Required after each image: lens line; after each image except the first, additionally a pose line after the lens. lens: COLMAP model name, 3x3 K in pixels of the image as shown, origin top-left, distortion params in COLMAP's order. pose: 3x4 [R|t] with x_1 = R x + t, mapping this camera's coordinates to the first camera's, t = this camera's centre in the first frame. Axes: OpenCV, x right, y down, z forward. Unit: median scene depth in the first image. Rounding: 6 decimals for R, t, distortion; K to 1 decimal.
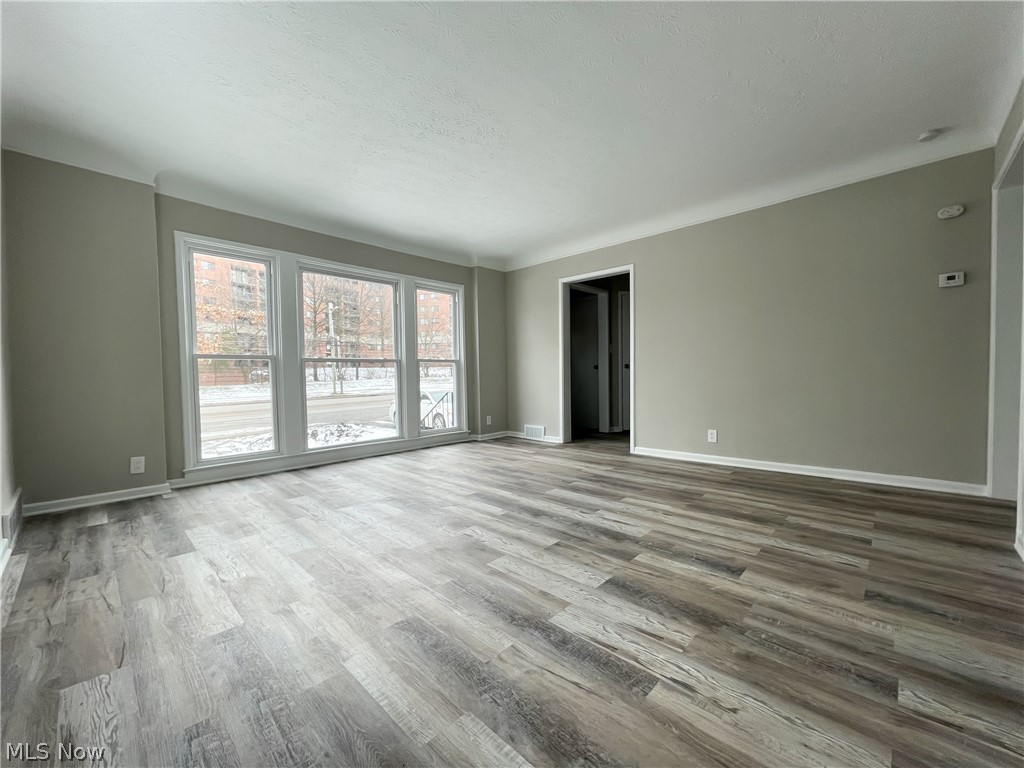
lens RADIAL K [[415.7, 0, 507.6], [0, 415.7, 385.3], [0, 0, 1]] dist [-0.002947, -0.001035]
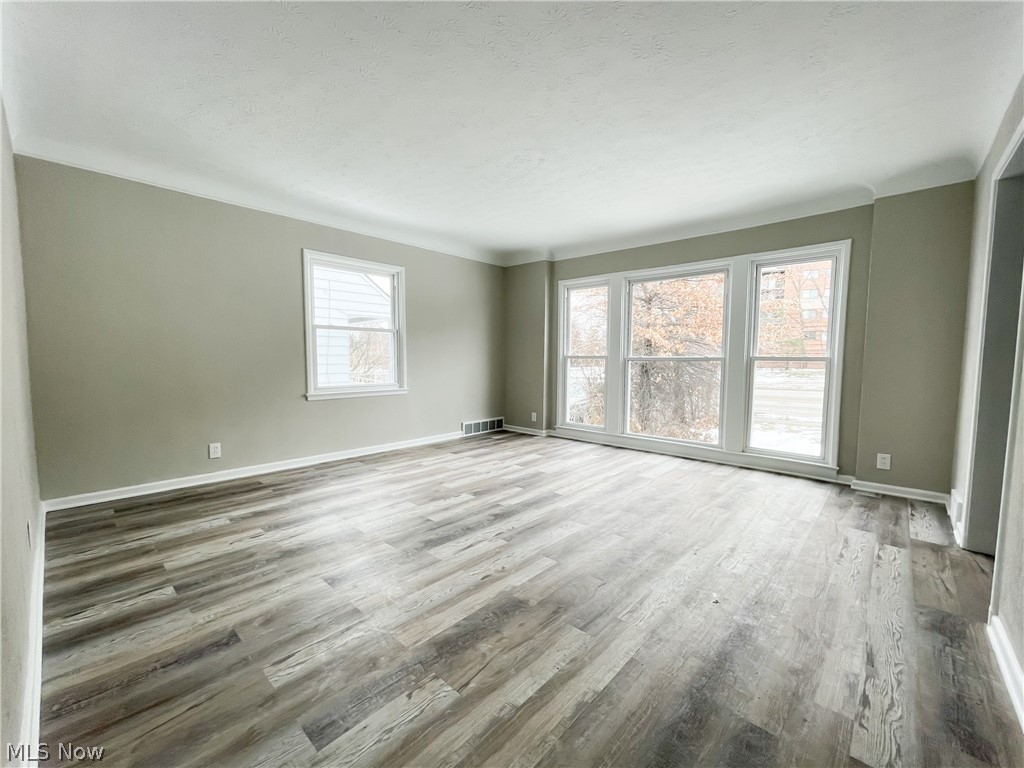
lens RADIAL K [[415.7, 0, 508.4], [0, 415.7, 386.7], [0, 0, 1]] dist [-0.002947, -0.001035]
pose [[0.023762, 0.086882, -0.995935, 1.319265], [-0.036154, 0.995639, 0.085994, -0.136405], [0.999064, 0.033964, 0.026799, 1.166667]]
